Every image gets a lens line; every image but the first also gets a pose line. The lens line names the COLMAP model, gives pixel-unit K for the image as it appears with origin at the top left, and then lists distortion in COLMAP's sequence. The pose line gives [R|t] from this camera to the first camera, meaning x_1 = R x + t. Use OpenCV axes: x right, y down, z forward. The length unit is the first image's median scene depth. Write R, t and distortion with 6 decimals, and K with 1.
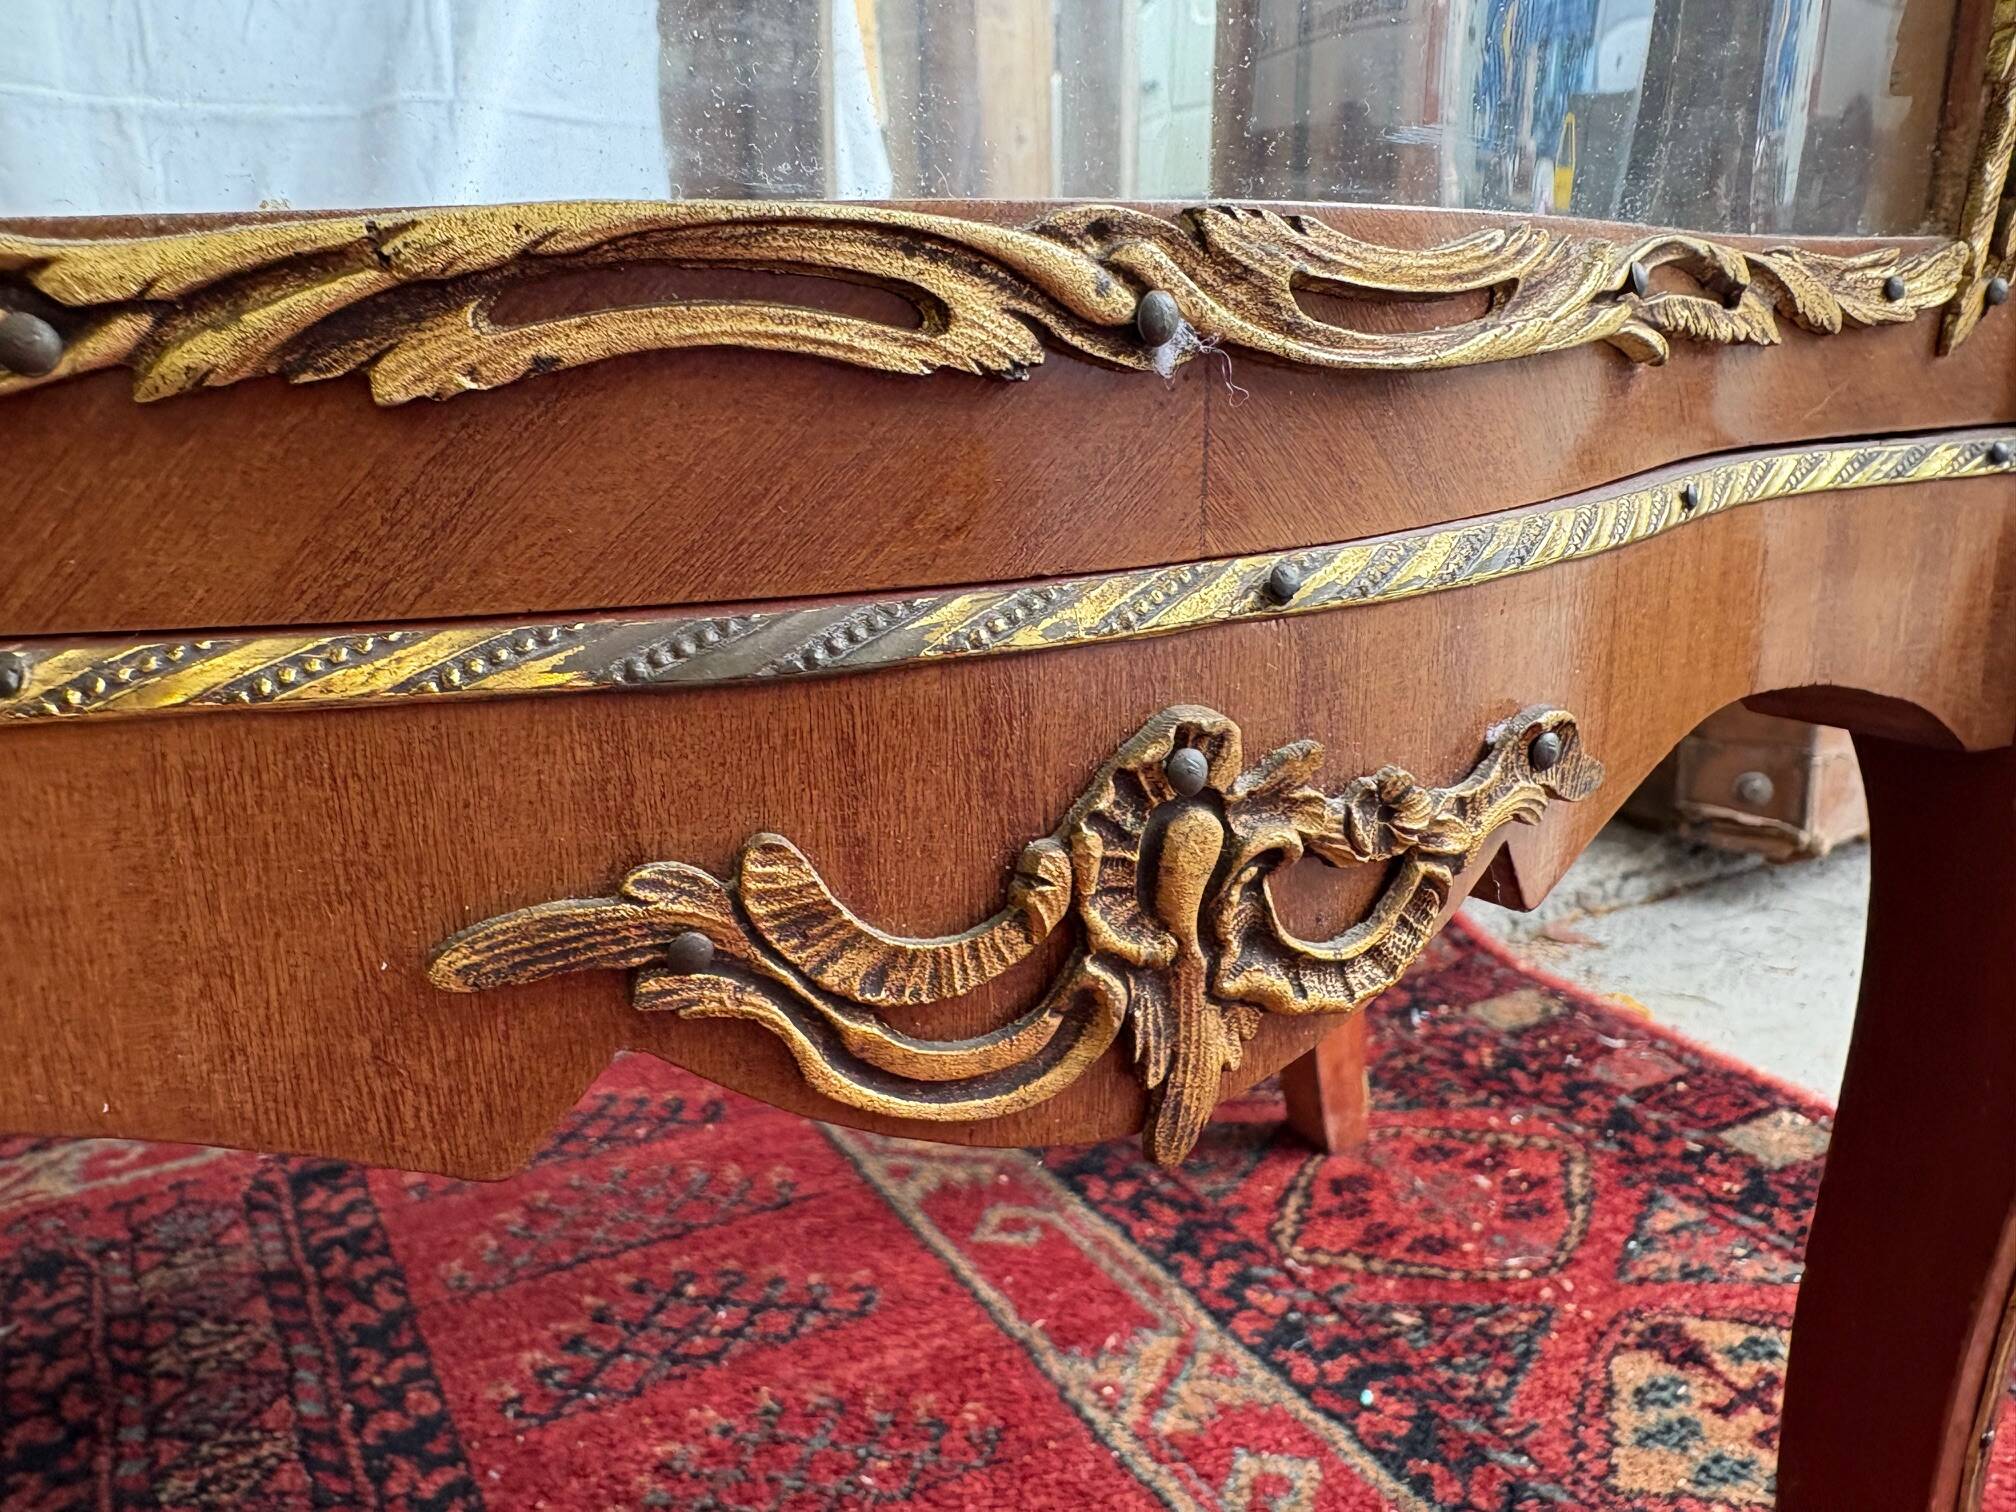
lens RADIAL K [[1557.8, 0, 846.4], [0, 1557.8, 751.8], [0, 0, 1]] dist [0.032171, -0.038868]
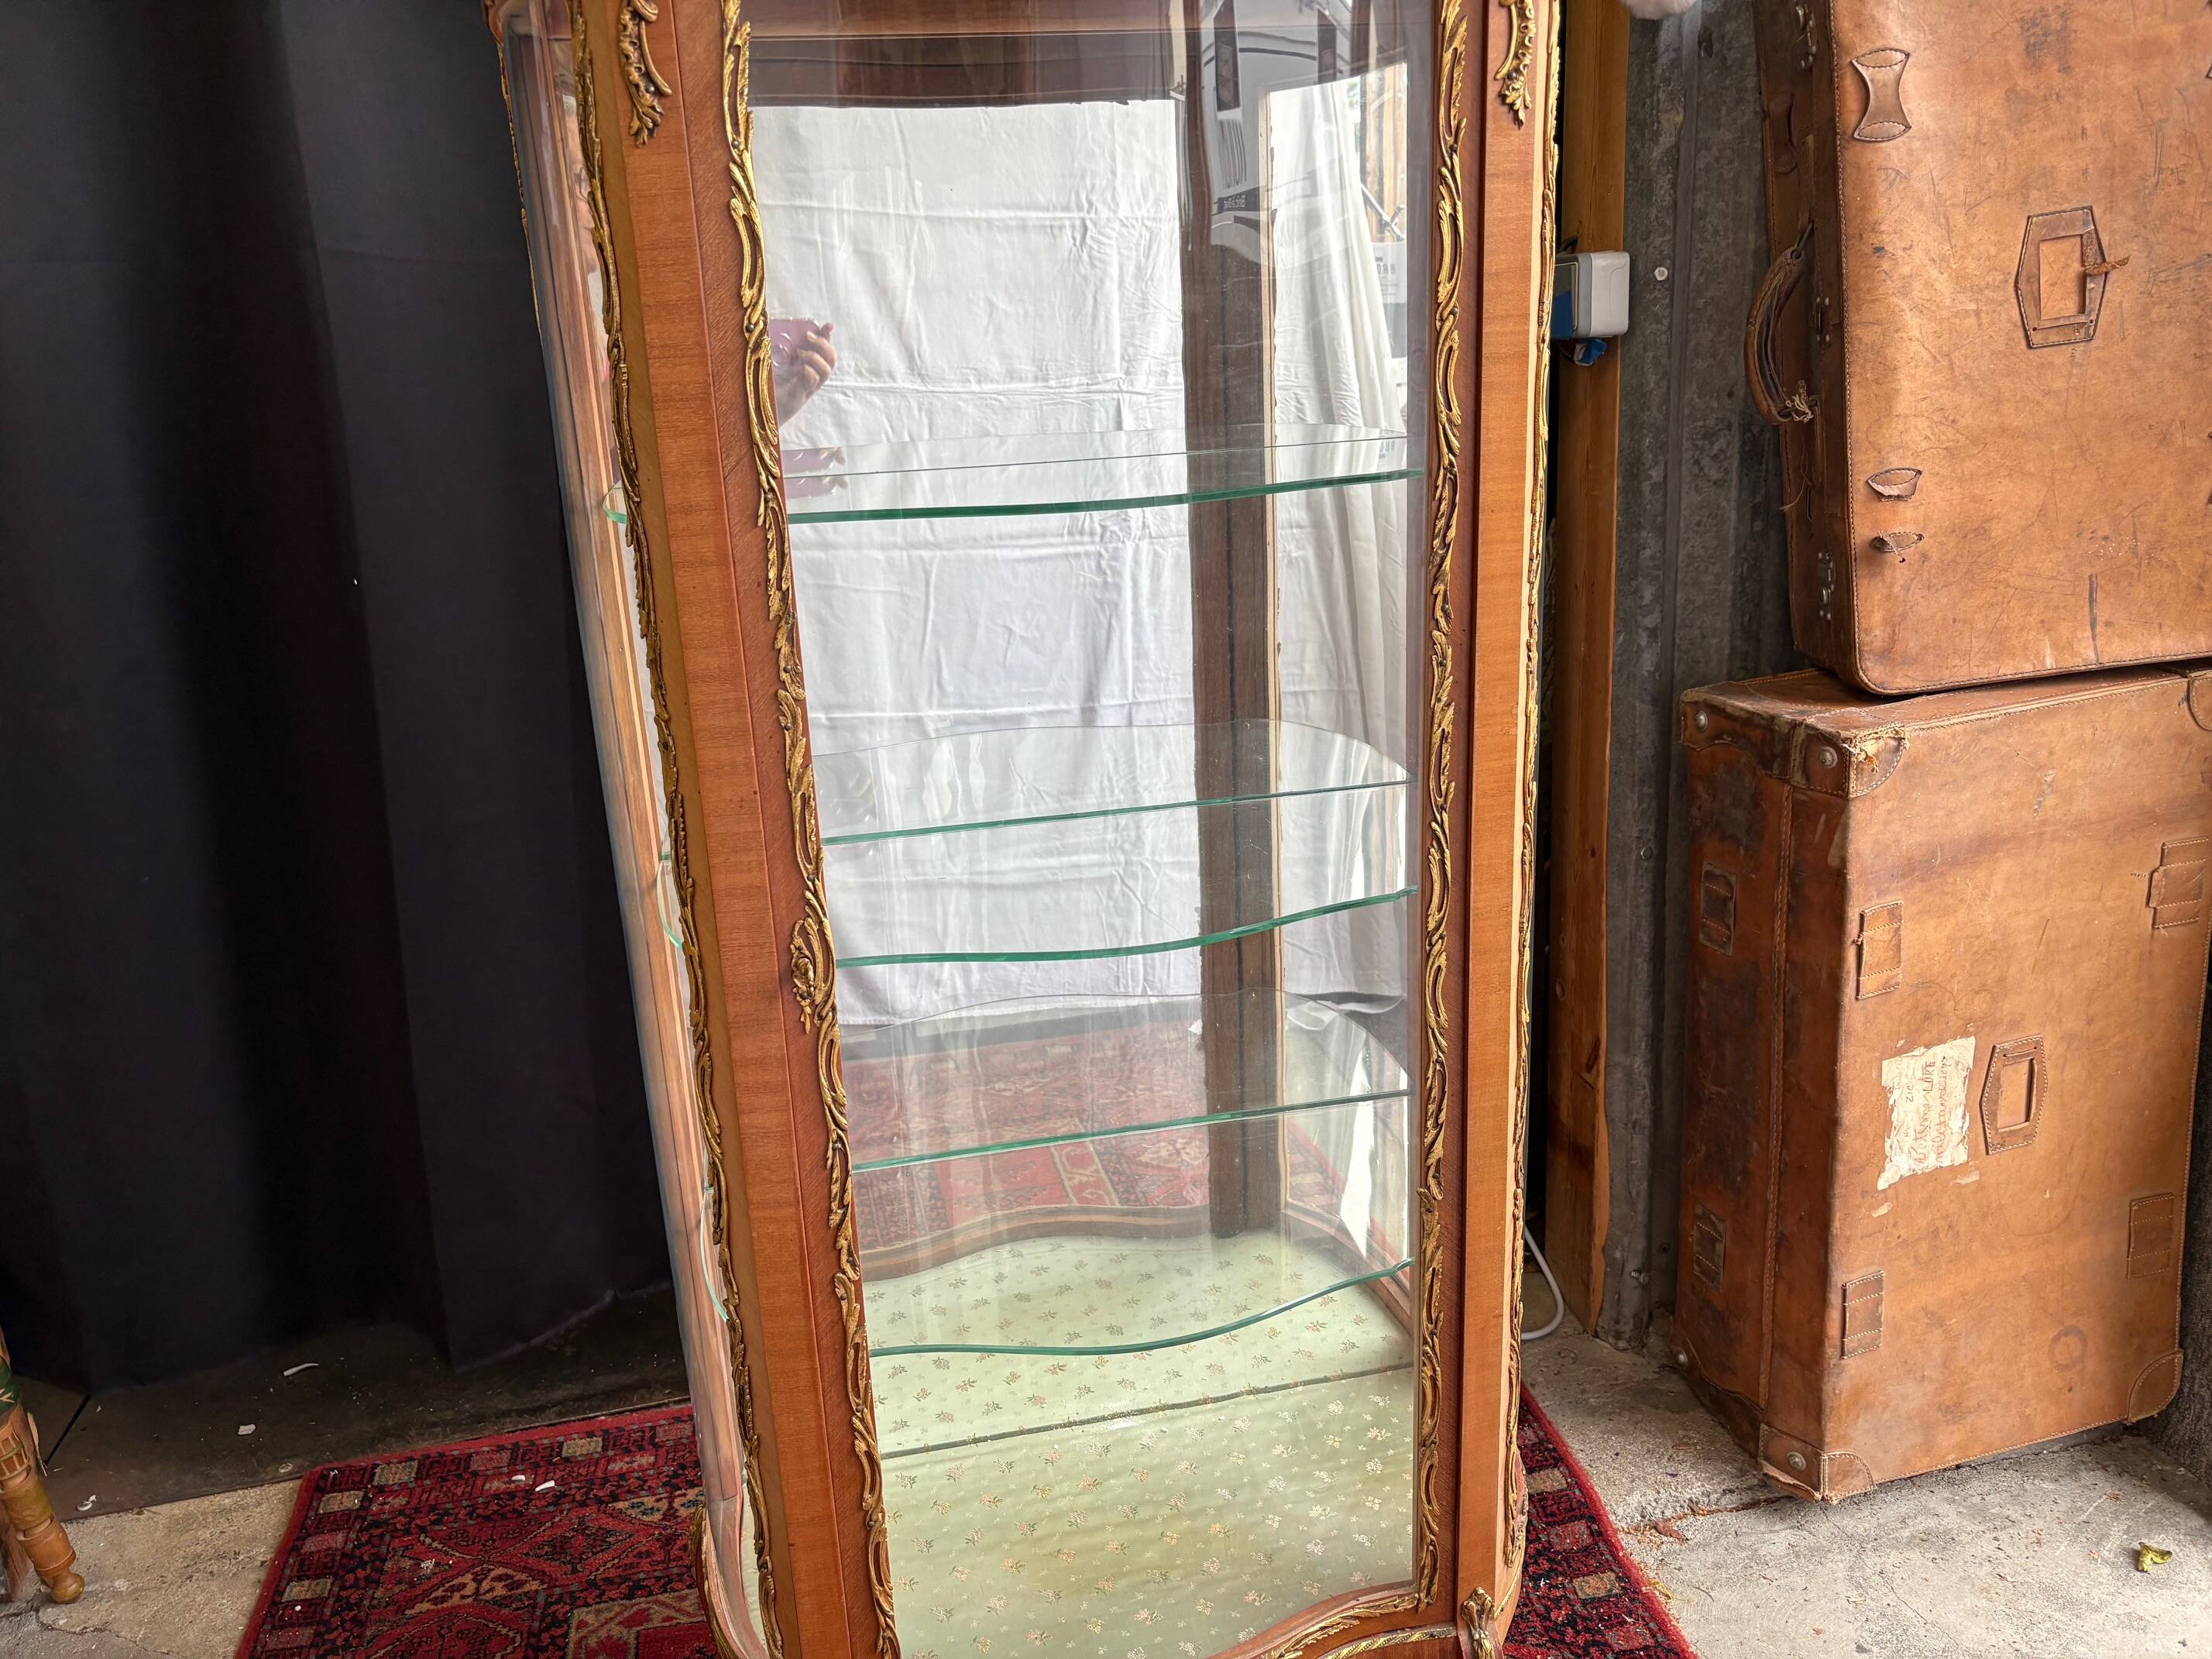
lens RADIAL K [[1709.2, 0, 1094.4], [0, 1709.2, 832.7], [0, 0, 1]] dist [0.032171, -0.038868]
pose [[0.963691, 0.062676, -0.259559, 0.504569], [-0.051363, 0.997420, 0.050147, -1.429461], [0.262032, -0.034995, 0.964424, -2.077901]]
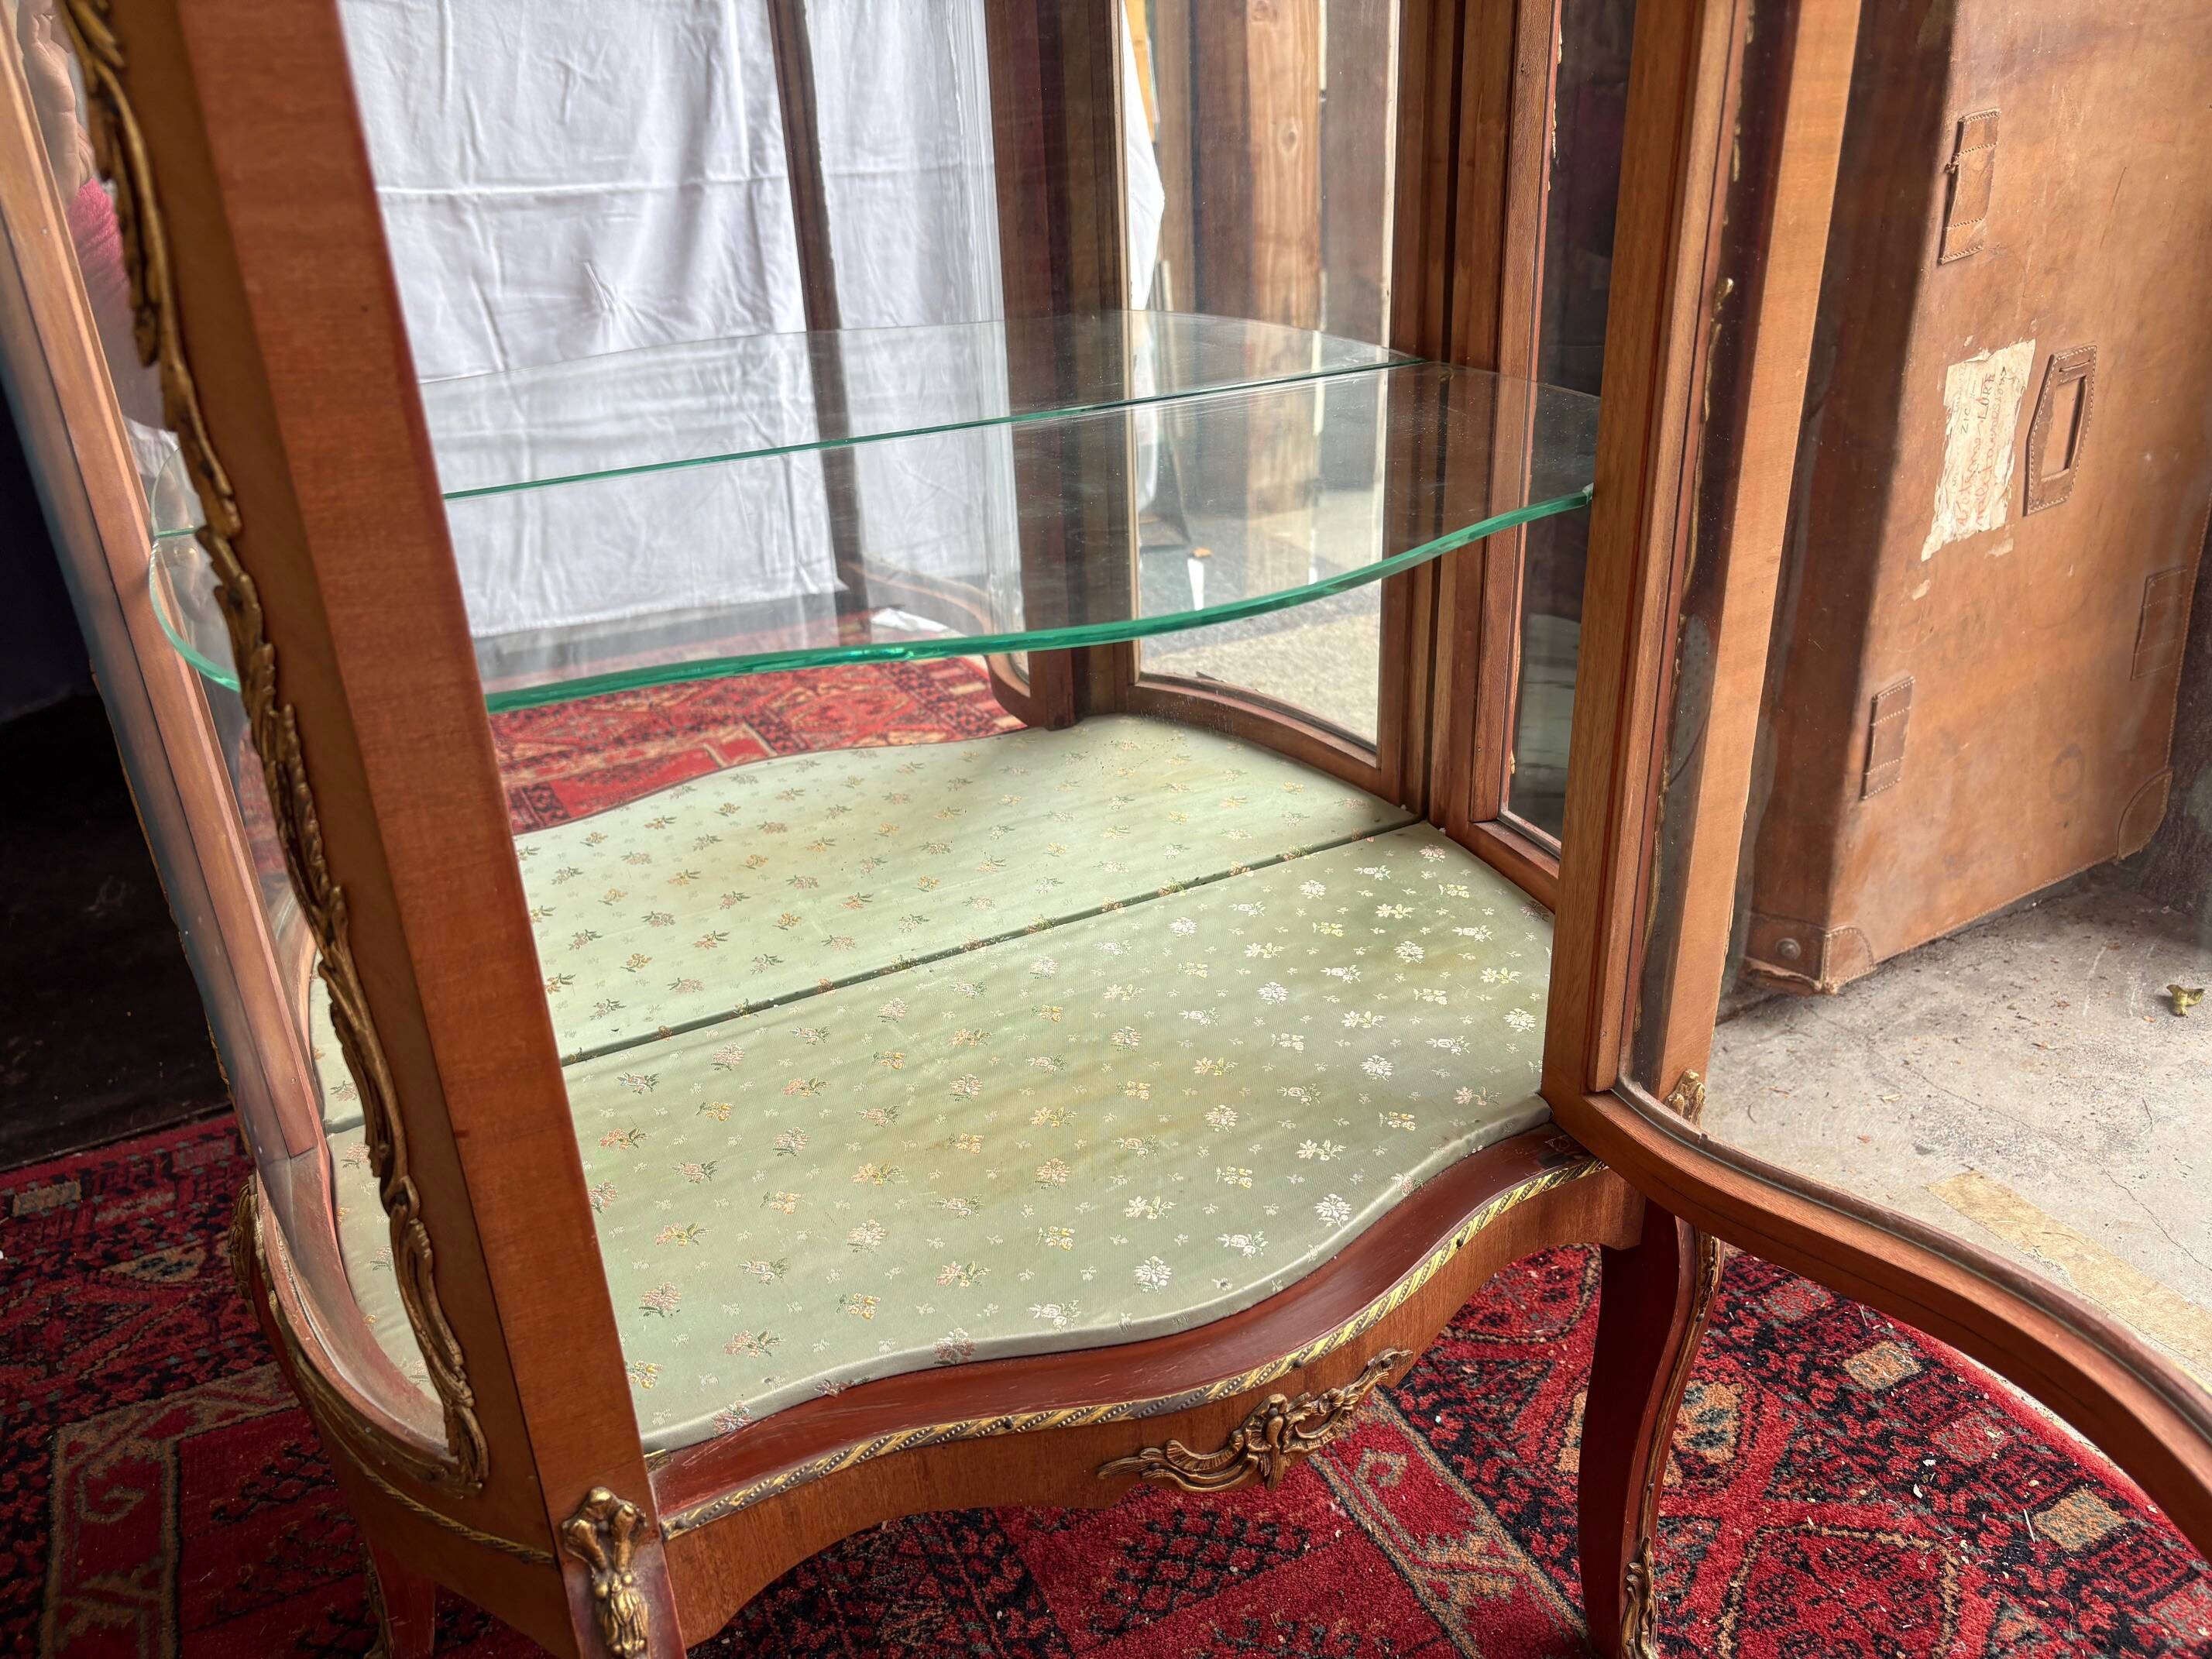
lens RADIAL K [[1709.2, 0, 1107.8], [0, 1709.2, 842.7], [0, 0, 1]] dist [0.032171, -0.038868]
pose [[0.999958, -0.009036, 0.001179, -0.060310], [0.008666, 0.982966, 0.183585, -0.672119], [-0.002818, -0.183567, 0.983003, -0.924905]]
